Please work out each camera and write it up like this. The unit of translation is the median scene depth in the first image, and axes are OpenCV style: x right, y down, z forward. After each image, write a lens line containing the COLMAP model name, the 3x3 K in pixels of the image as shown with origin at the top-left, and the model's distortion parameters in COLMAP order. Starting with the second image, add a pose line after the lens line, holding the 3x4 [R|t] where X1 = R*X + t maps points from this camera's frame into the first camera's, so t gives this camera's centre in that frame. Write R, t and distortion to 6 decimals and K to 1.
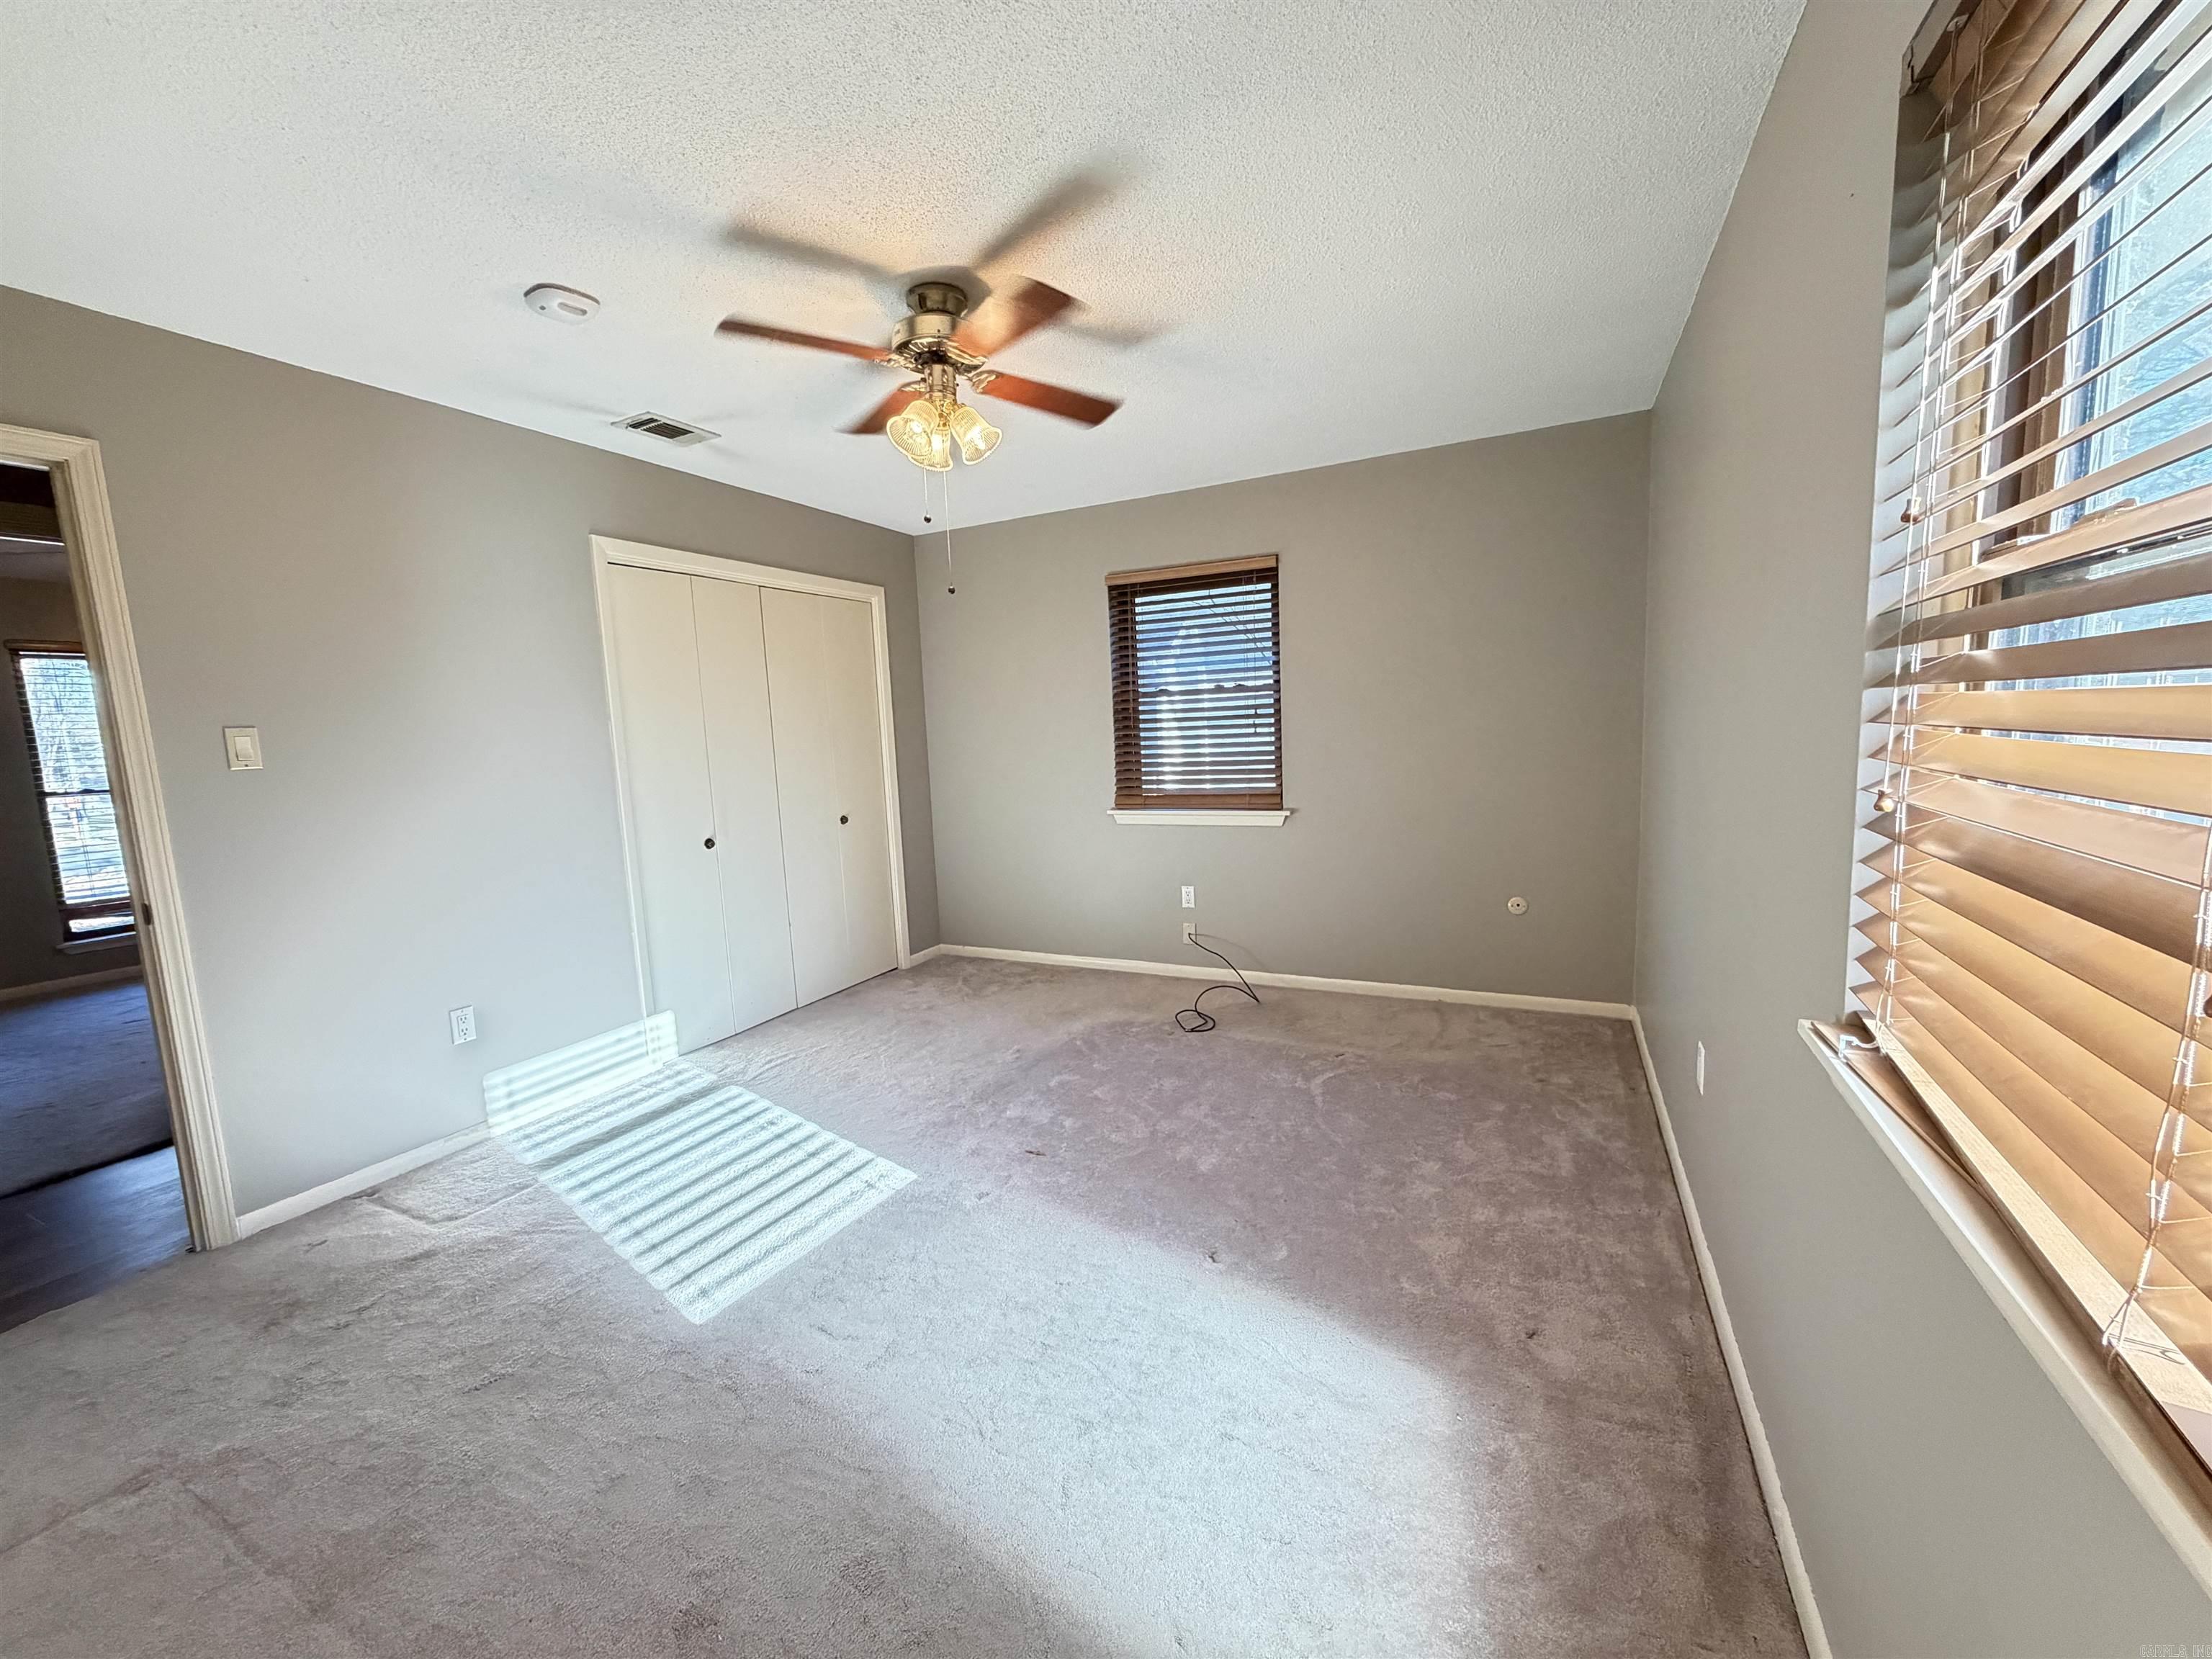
lens RADIAL K [[884.4, 0, 1098.8], [0, 884.4, 829.0], [0, 0, 1]] dist [-0.002562, -0.000119]
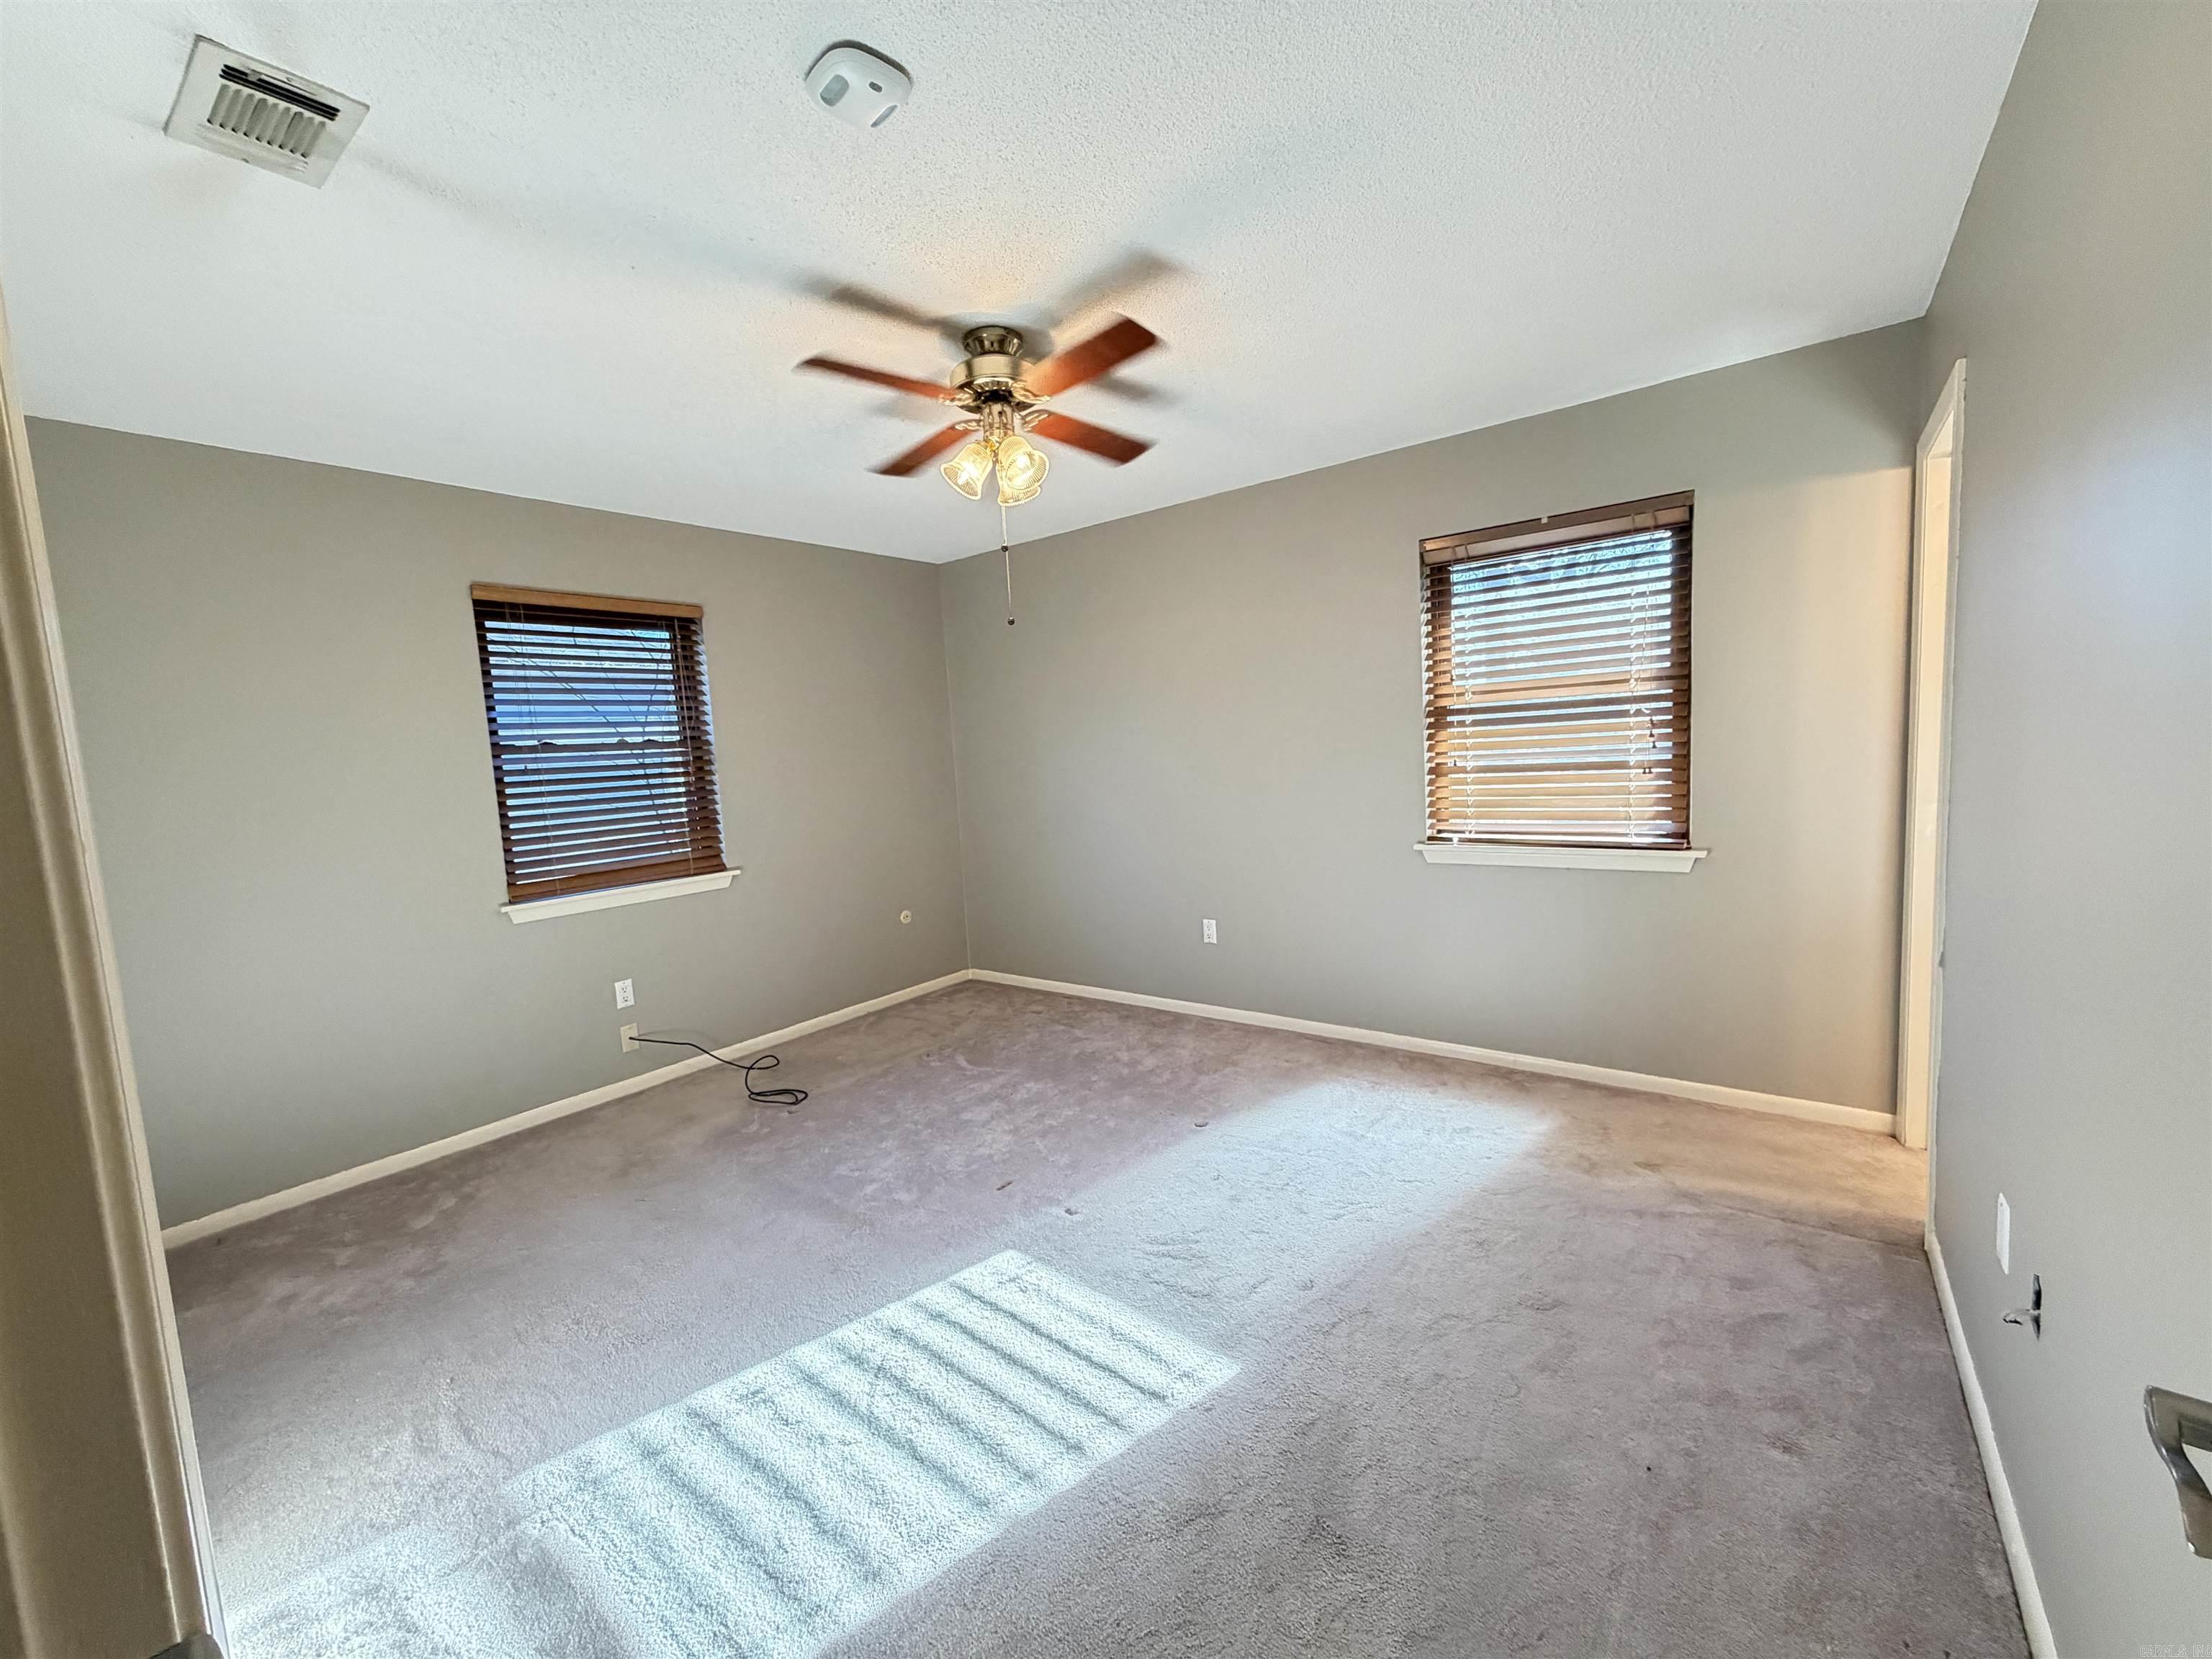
lens RADIAL K [[884.4, 0, 1098.8], [0, 884.4, 829.0], [0, 0, 1]] dist [-0.002562, -0.000119]
pose [[0.182619, -0.058882, 0.981419, -0.733342], [0.164114, 0.986026, 0.028621, -0.030337], [-0.969390, 0.155838, 0.189730, 0.468684]]
